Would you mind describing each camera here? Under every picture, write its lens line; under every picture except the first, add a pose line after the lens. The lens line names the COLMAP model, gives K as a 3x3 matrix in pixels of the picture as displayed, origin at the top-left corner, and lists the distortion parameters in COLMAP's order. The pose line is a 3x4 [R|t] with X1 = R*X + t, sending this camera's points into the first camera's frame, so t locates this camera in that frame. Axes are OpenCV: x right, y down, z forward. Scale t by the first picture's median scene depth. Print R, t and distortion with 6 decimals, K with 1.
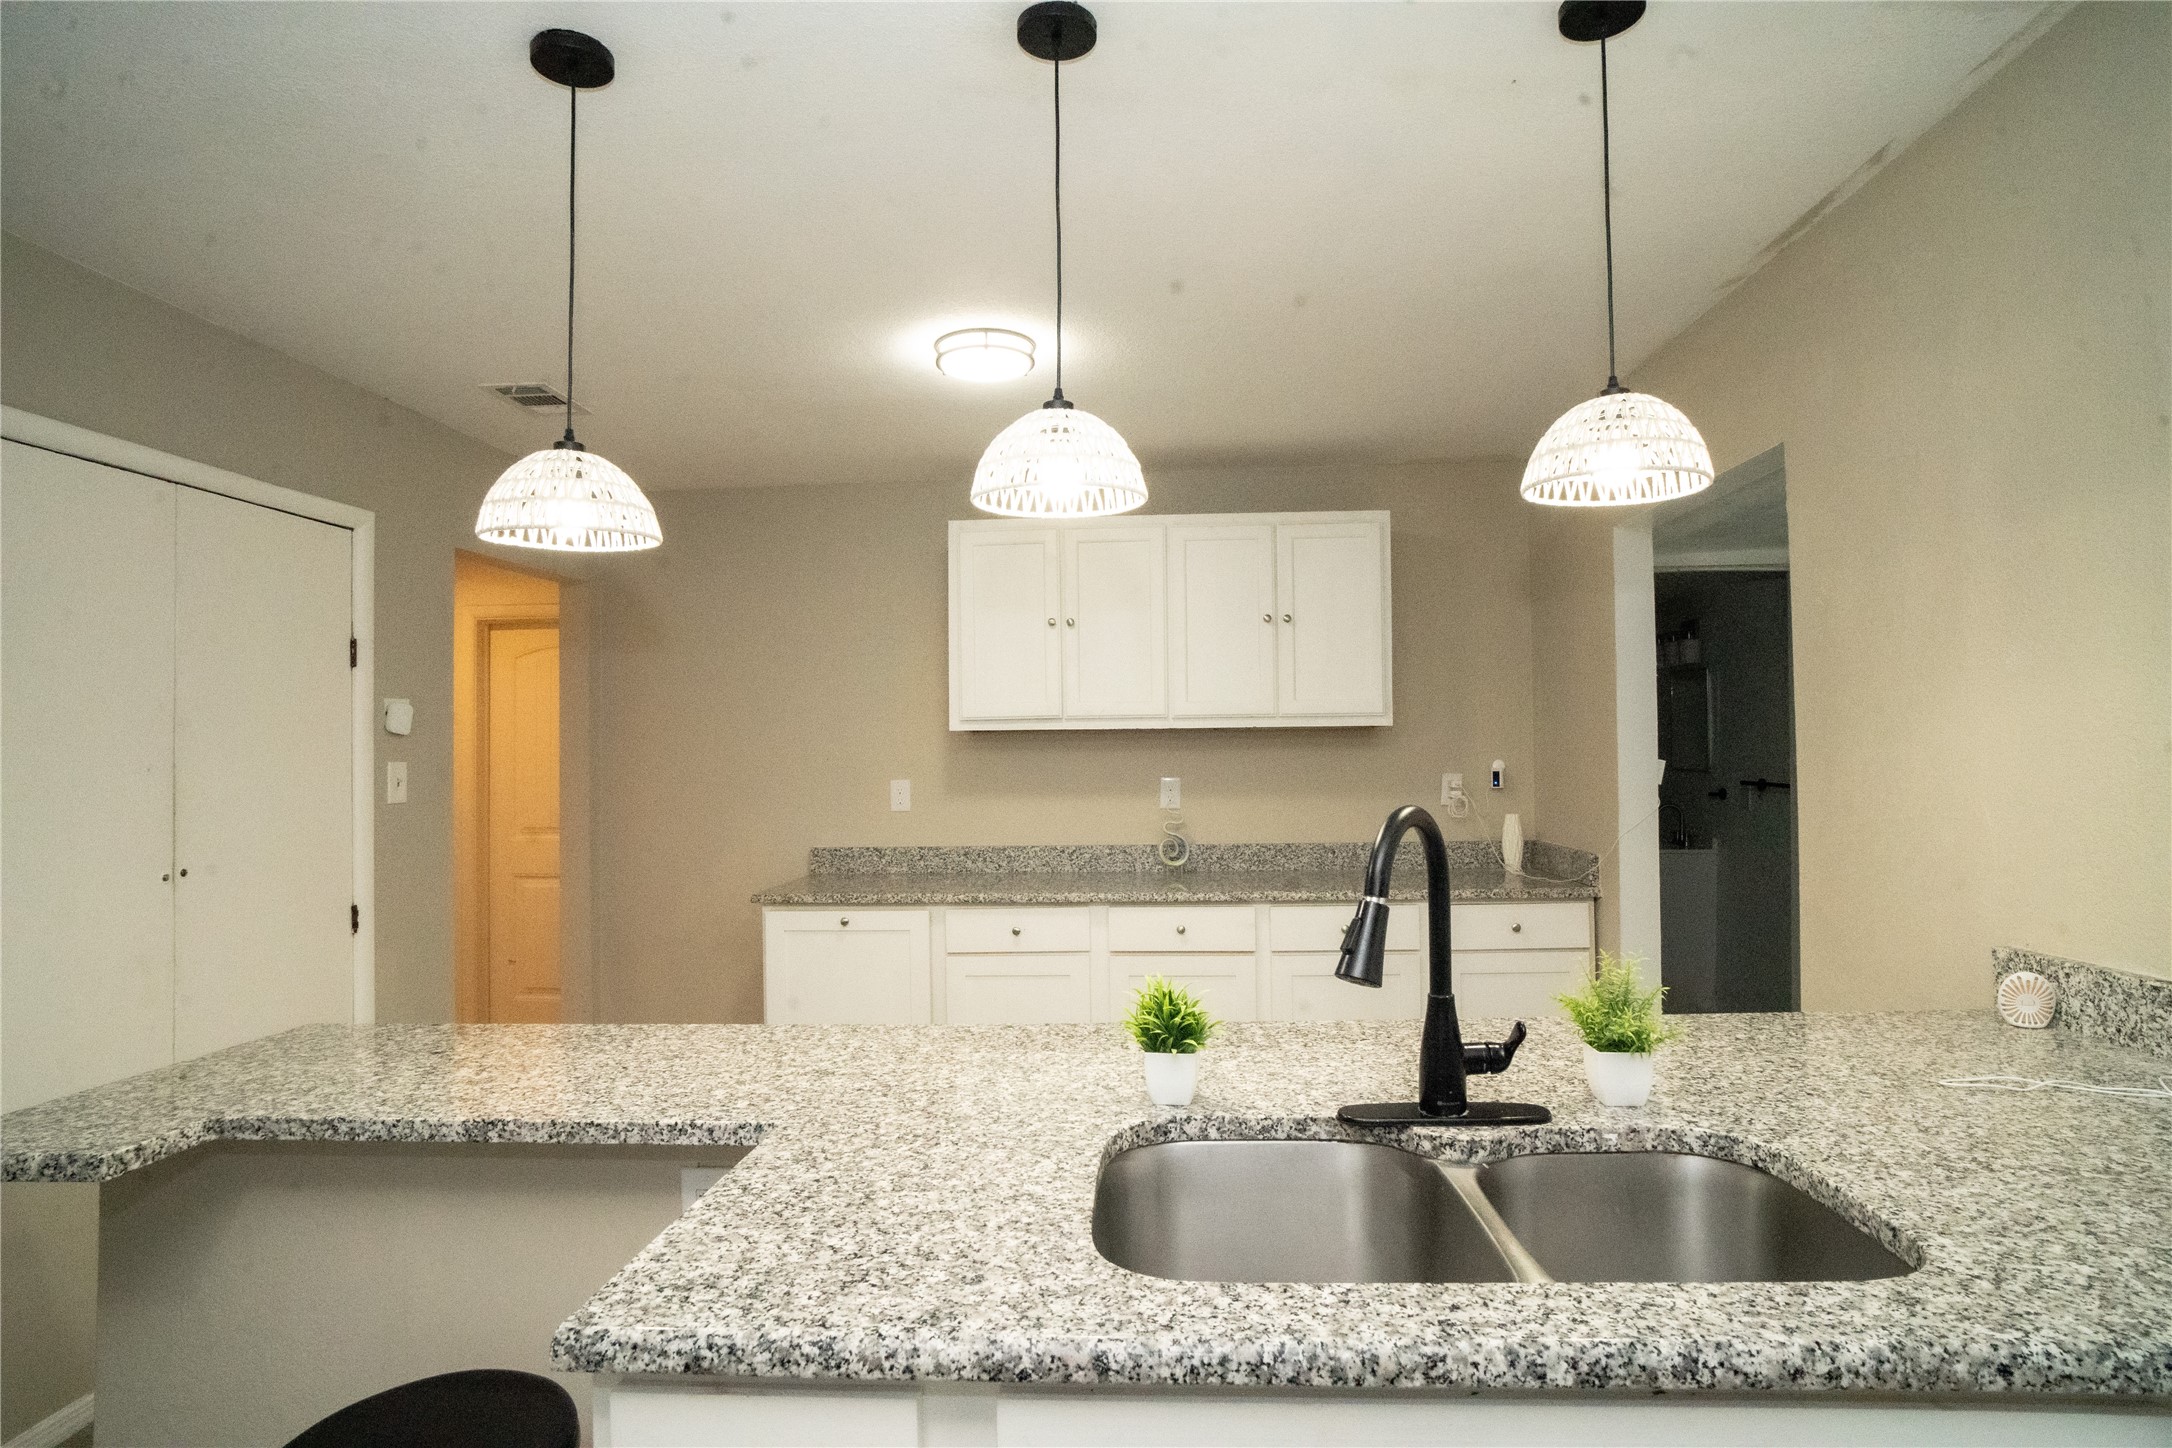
lens RADIAL K [[1140.1, 0, 1088.3], [0, 1140.1, 716.3], [0, 0, 1]] dist [-0.051538, 0.026689]
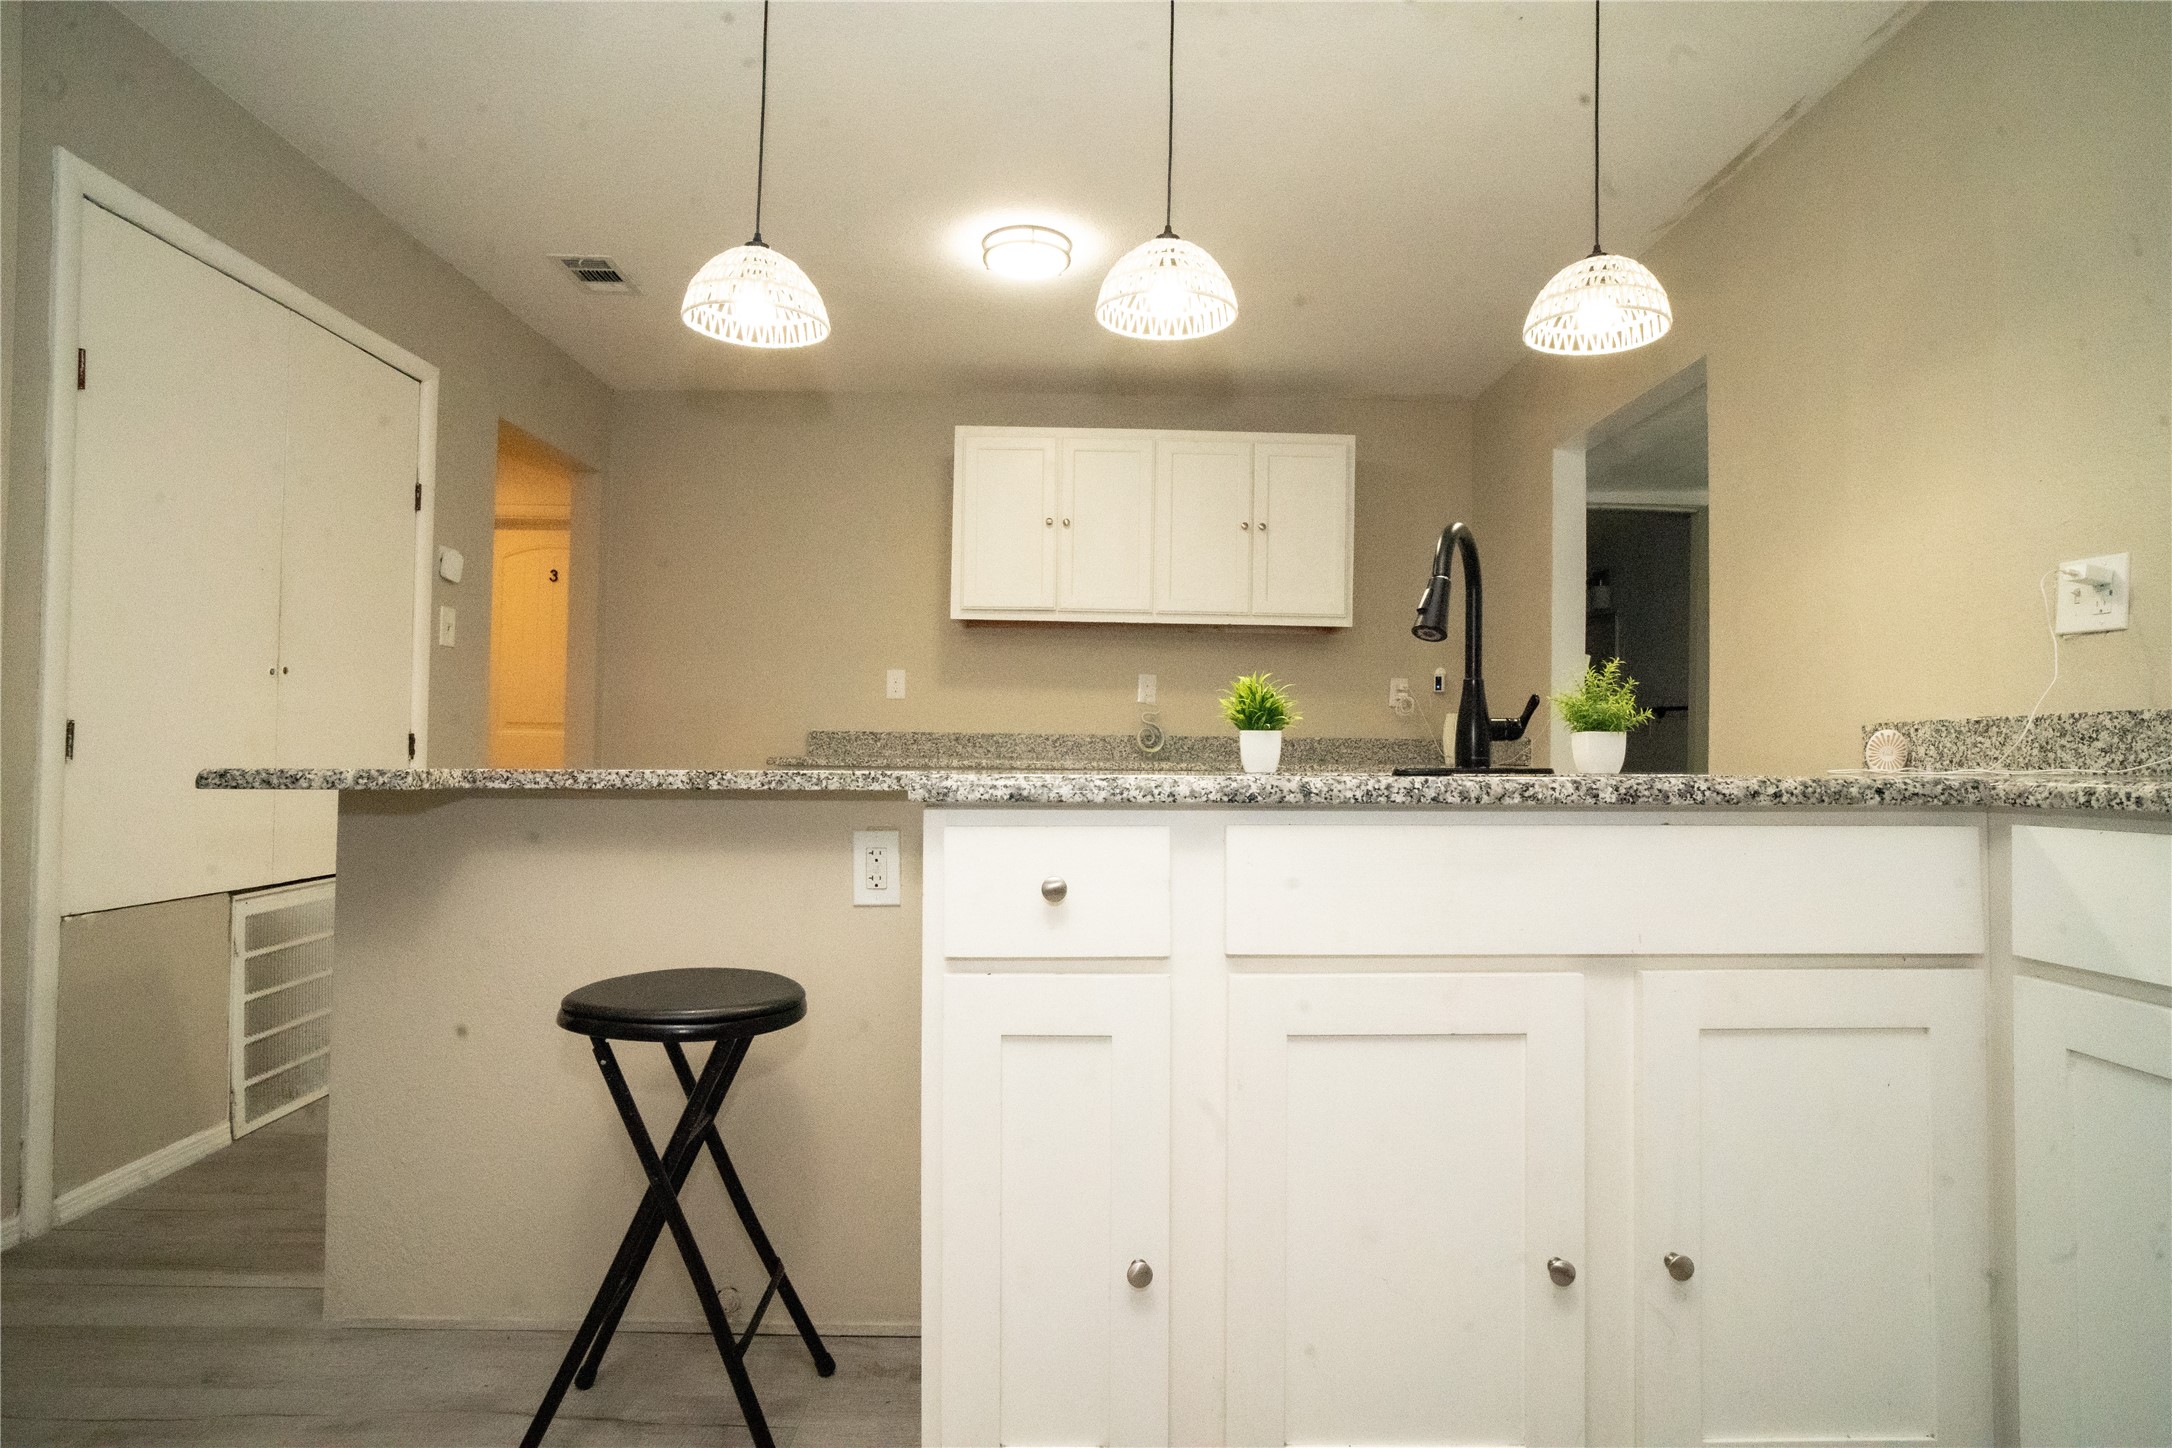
lens RADIAL K [[1140.1, 0, 1090.0], [0, 1140.1, 714.6], [0, 0, 1]] dist [-0.051538, 0.026689]
pose [[0.995833, 0.030884, 0.085812, -0.208940], [-0.031098, 0.999516, 0.001155, 0.256925], [-0.085735, -0.003819, 0.996311, -0.234362]]
